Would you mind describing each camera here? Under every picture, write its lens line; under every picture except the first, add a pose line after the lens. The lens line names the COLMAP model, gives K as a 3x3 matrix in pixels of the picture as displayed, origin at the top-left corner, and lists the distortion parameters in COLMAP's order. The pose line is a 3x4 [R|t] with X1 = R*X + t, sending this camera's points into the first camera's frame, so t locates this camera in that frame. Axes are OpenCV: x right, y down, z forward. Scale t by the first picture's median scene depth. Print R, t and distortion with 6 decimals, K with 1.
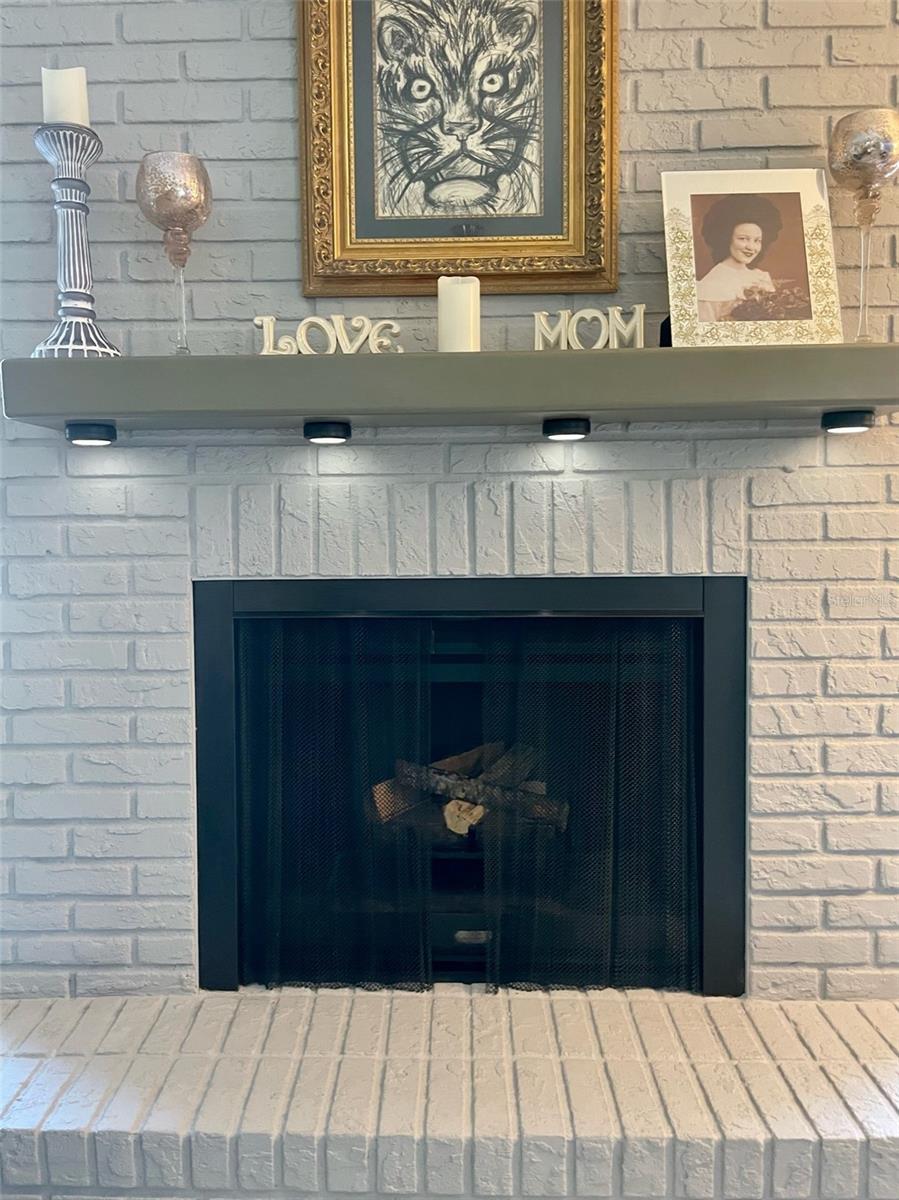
lens RADIAL K [[906.7, 0, 455.0], [0, 906.7, 594.0], [0, 0, 1]] dist [0.027854, -0.017945]
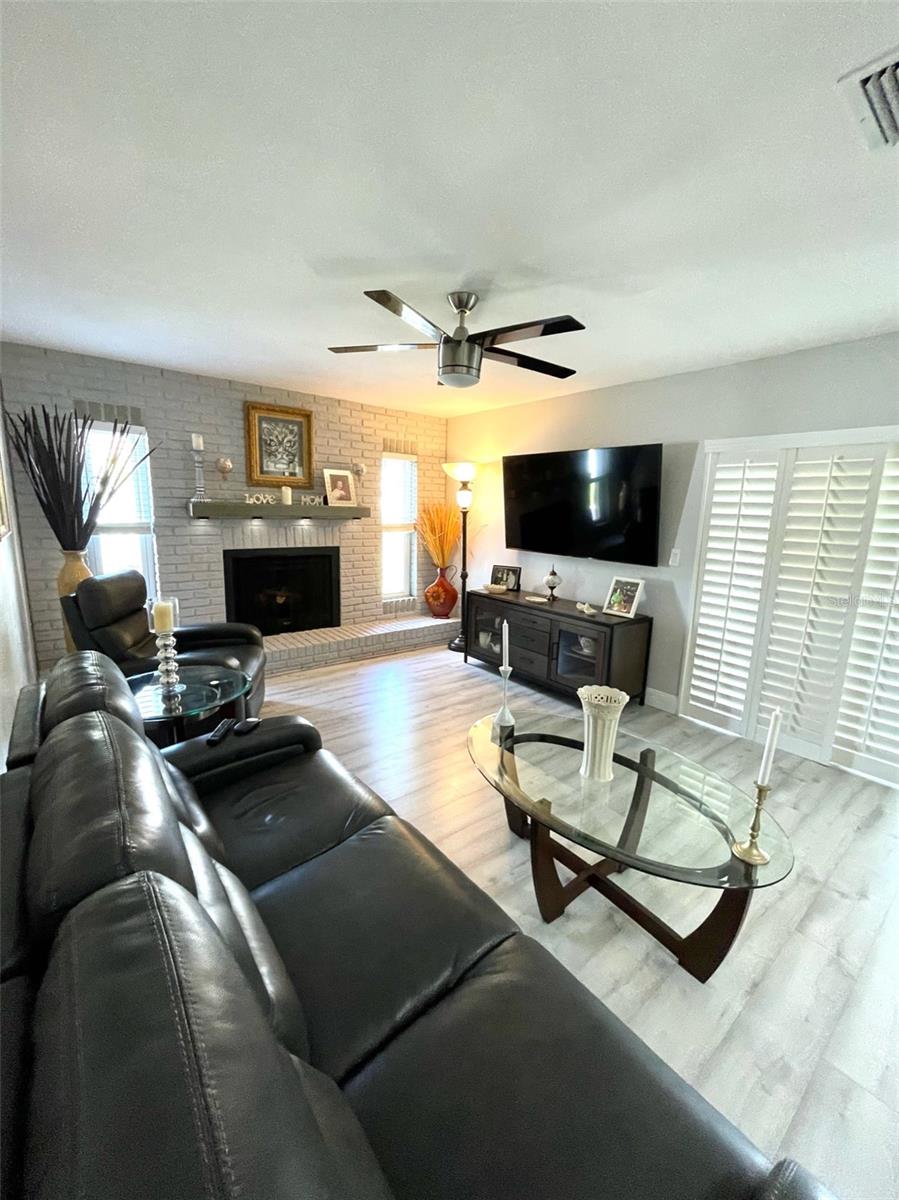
lens RADIAL K [[489.5, 0, 450.8], [0, 489.5, 599.8], [0, 0, 1]] dist [-0.003433, 0.001683]
pose [[0.769511, -0.090597, 0.632174, -0.990170], [-0.001631, 0.989604, 0.143807, -0.119963], [-0.638631, -0.111692, 0.761364, -1.579972]]
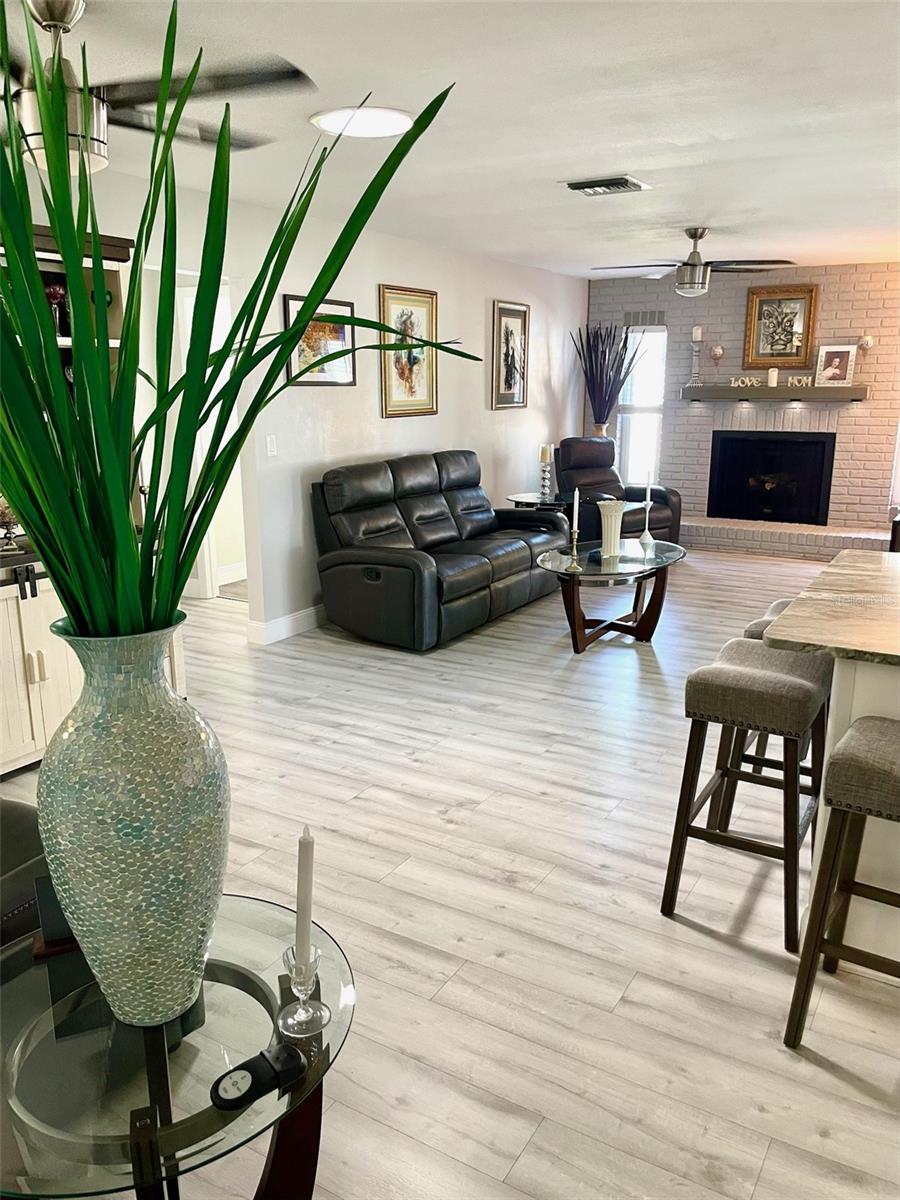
lens RADIAL K [[906.7, 0, 445.6], [0, 906.7, 607.1], [0, 0, 1]] dist [0.027854, -0.017945]
pose [[0.865277, 0.126133, -0.485166, 0.964458], [-0.029094, 0.978832, 0.202587, -0.032993], [0.500449, -0.161178, 0.850631, -4.050306]]
